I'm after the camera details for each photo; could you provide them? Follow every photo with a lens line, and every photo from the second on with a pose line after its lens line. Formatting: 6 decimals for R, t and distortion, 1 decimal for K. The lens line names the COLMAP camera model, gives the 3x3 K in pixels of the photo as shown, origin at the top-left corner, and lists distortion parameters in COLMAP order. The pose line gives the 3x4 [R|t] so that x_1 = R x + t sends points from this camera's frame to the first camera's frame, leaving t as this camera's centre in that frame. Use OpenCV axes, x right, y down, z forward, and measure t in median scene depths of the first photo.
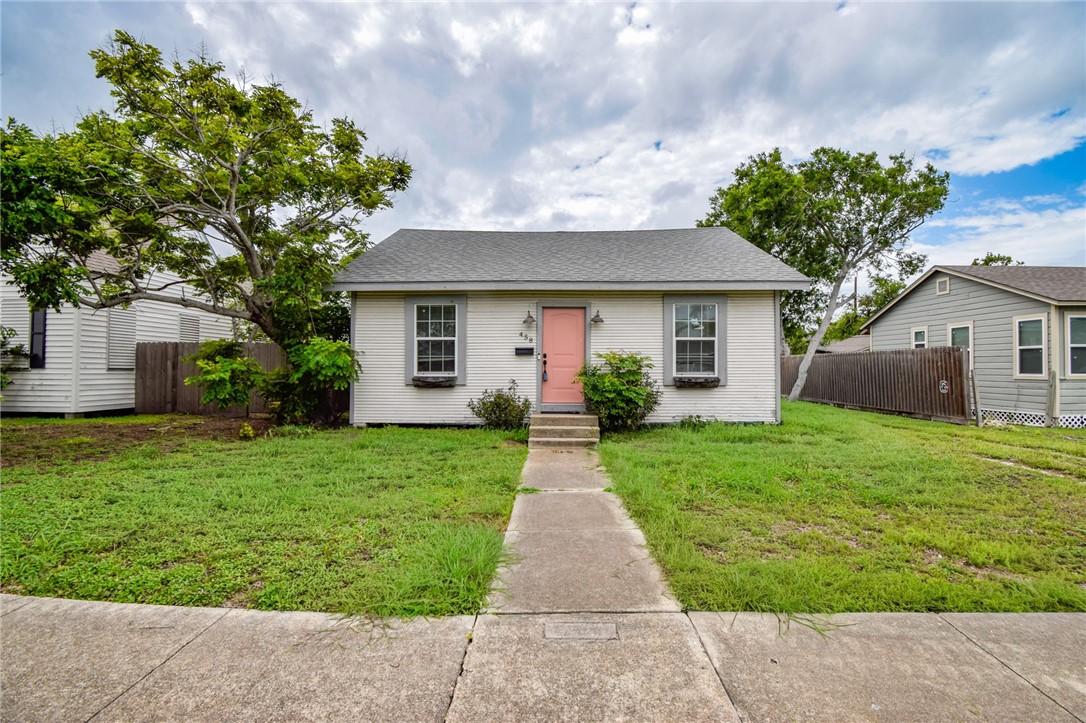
lens RADIAL K [[475.6, 0, 543.0], [0, 475.6, 361.5], [0, 0, 1]] dist [-0.026180, -0.000591]
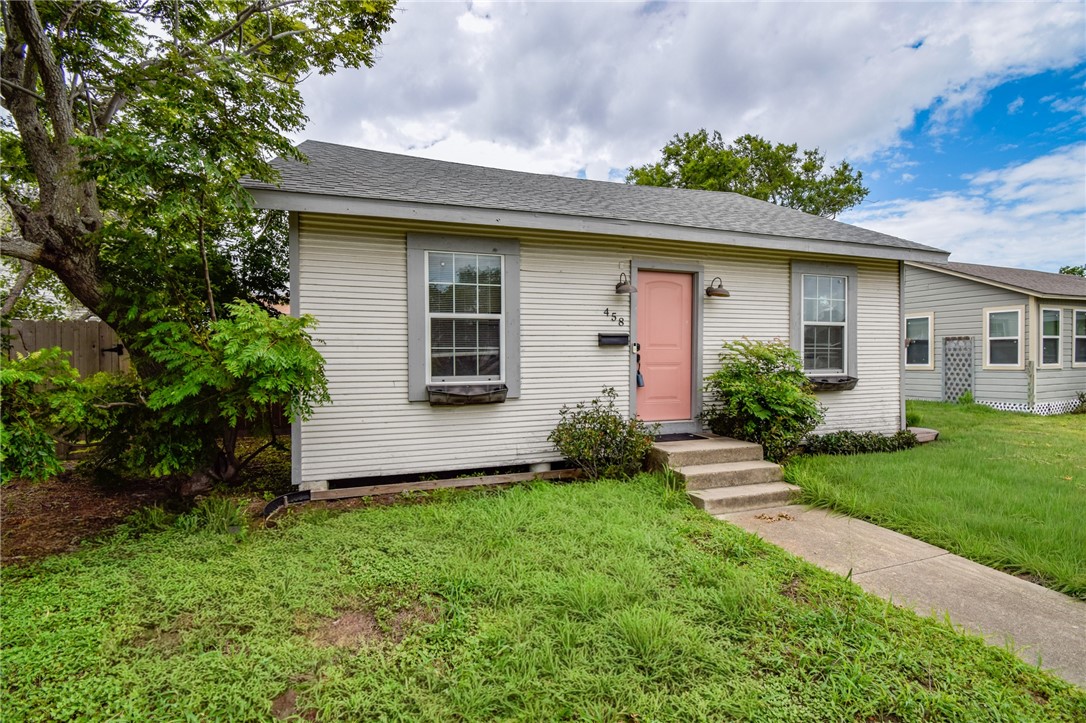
lens RADIAL K [[475.6, 0, 543.0], [0, 475.6, 361.5], [0, 0, 1]] dist [-0.026180, -0.000591]
pose [[0.943895, -0.010778, 0.330071, -0.322887], [0.003089, 0.999712, 0.023809, -0.008162], [-0.330232, -0.021454, 0.943656, 0.451157]]
